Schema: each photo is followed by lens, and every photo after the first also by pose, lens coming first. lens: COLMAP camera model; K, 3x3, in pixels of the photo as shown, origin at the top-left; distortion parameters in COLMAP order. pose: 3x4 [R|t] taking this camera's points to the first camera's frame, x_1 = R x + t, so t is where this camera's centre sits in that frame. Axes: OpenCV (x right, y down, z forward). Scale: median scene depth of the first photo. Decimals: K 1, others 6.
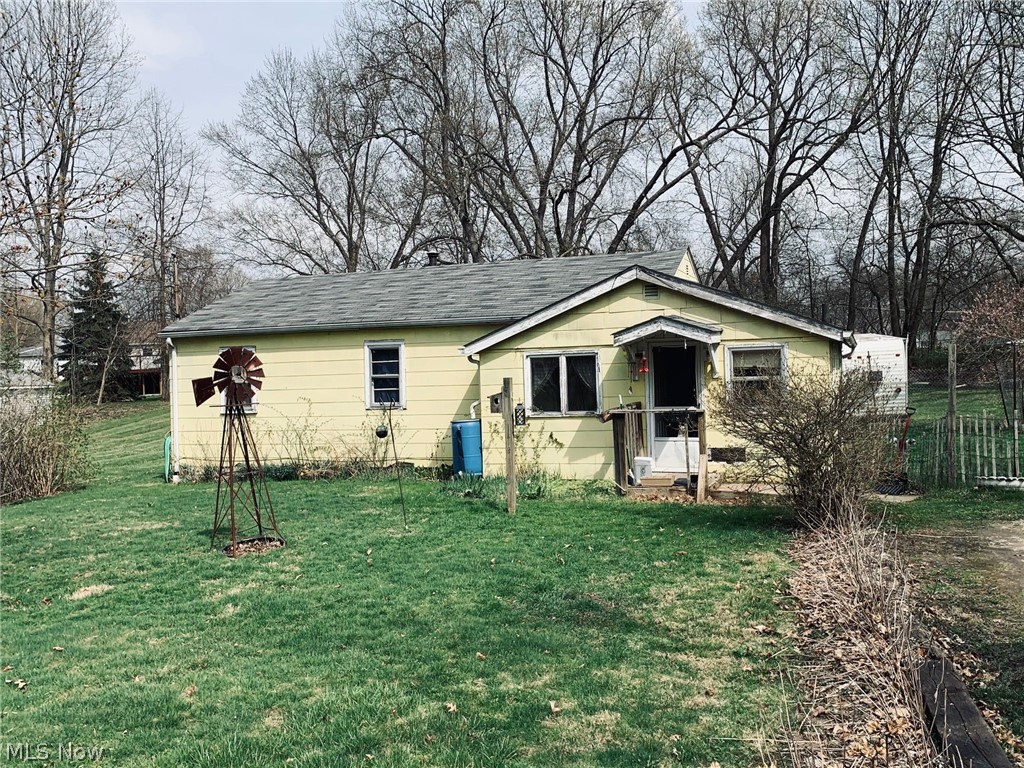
lens RADIAL K [[956.7, 0, 521.2], [0, 956.7, 382.8], [0, 0, 1]] dist [0.106632, -0.175186]
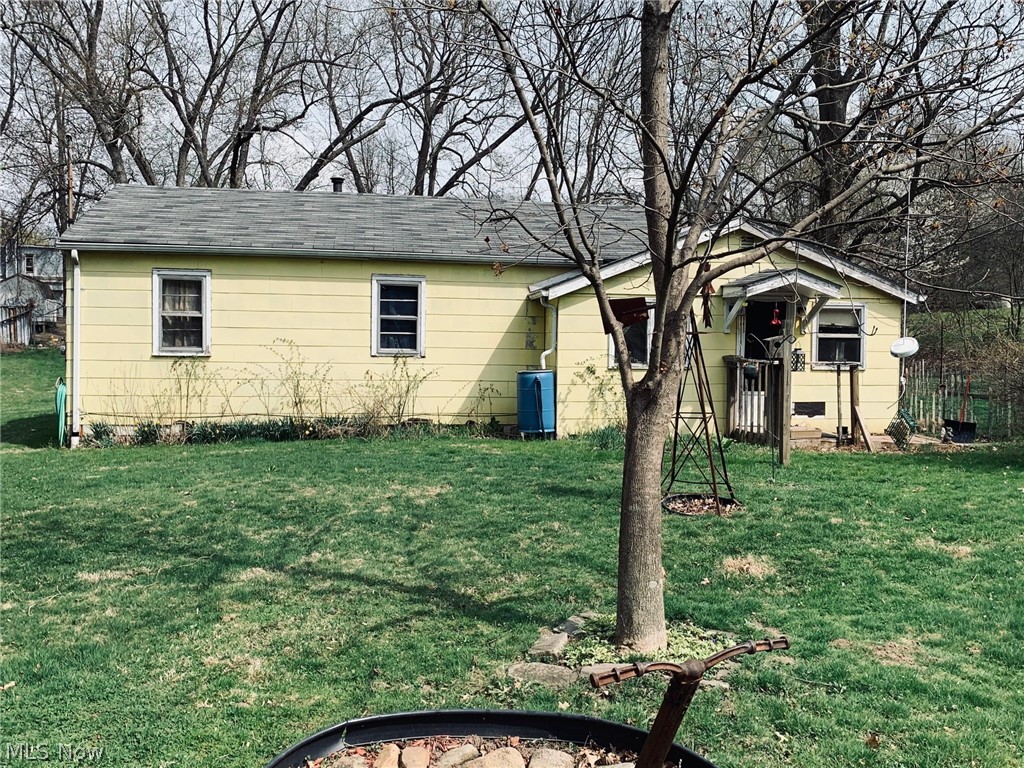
lens RADIAL K [[956.7, 0, 518.0], [0, 956.7, 385.2], [0, 0, 1]] dist [0.106467, -0.175729]
pose [[0.870037, 0.018776, 0.492629, -0.469565], [-0.033980, 0.999182, 0.021930, 0.030892], [-0.491814, -0.035819, 0.869963, 0.209657]]
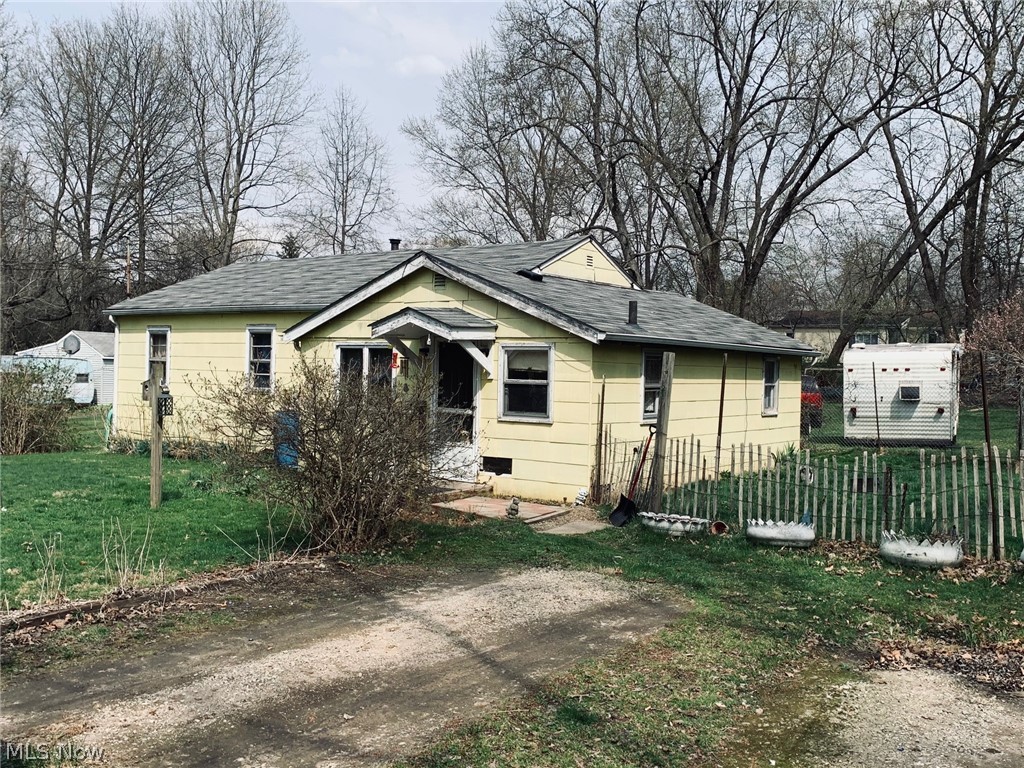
lens RADIAL K [[956.7, 0, 518.0], [0, 956.7, 385.2], [0, 0, 1]] dist [0.106467, -0.175729]
pose [[0.956652, 0.057093, -0.285582, 0.400292], [-0.054446, 0.998368, 0.017208, -0.013453], [0.286098, -0.000913, 0.958200, 0.124224]]
